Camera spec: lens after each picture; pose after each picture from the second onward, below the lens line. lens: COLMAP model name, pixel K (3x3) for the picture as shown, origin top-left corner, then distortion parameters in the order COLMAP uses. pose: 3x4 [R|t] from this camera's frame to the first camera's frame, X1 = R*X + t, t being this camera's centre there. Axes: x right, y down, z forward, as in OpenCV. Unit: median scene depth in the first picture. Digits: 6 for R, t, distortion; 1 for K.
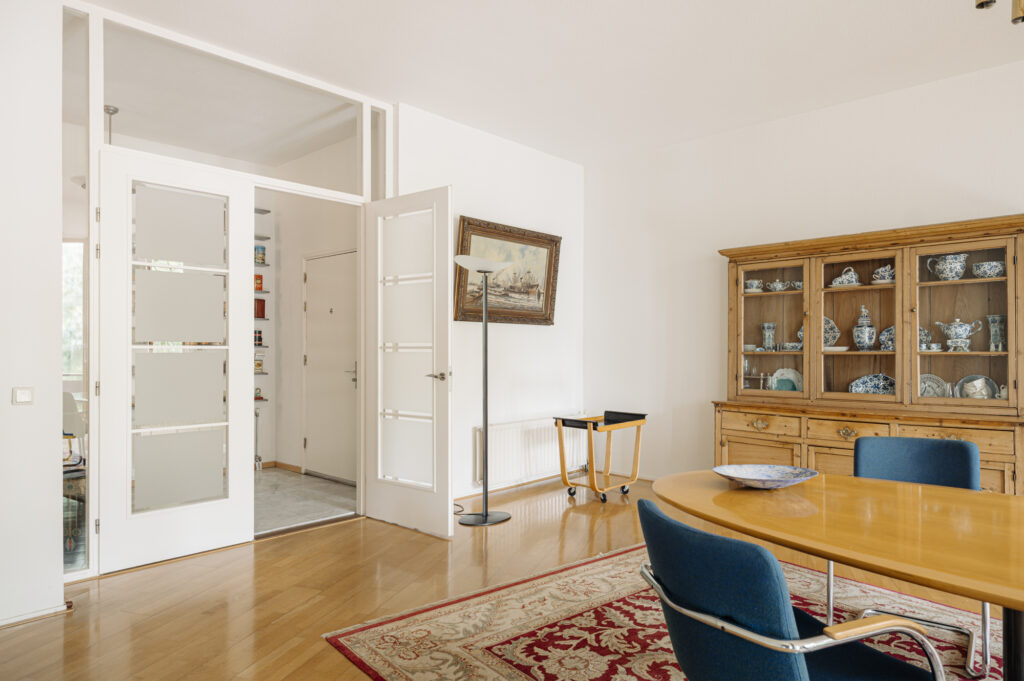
lens RADIAL K [[631.1, 0, 503.8], [0, 631.1, 353.1], [0, 0, 1]] dist [0.009433, -0.004031]
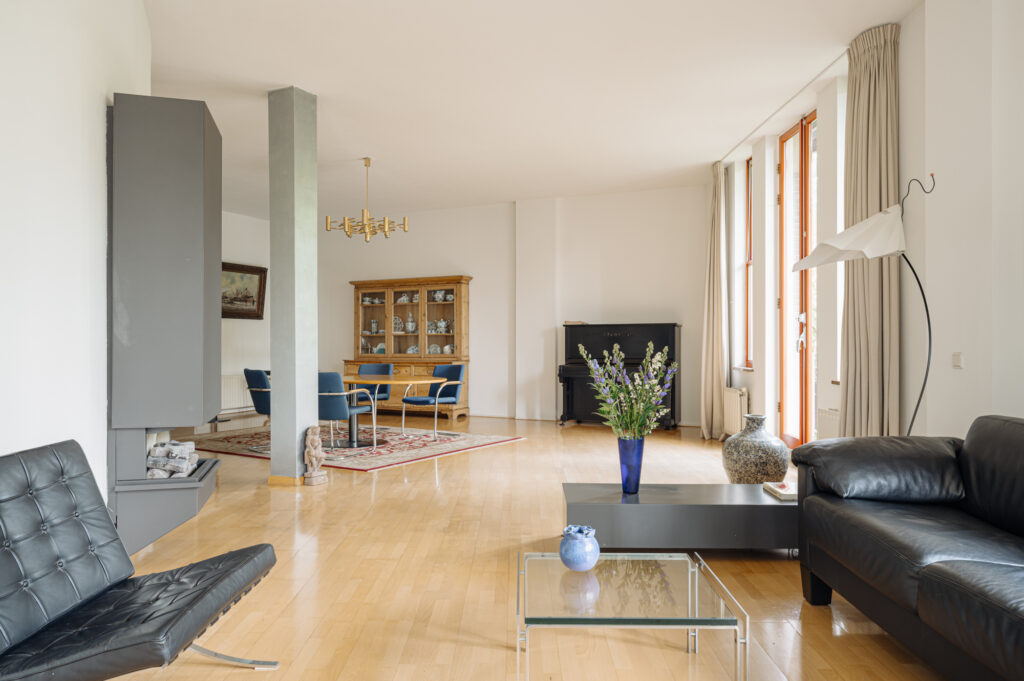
lens RADIAL K [[685.4, 0, 509.8], [0, 685.4, 357.3], [0, 0, 1]] dist [0.011003, 0.004685]
pose [[0.948130, -0.017014, 0.317427, 0.151877], [0.008360, 0.999556, 0.028603, 0.012606], [-0.317773, -0.024466, 0.947851, -1.249510]]
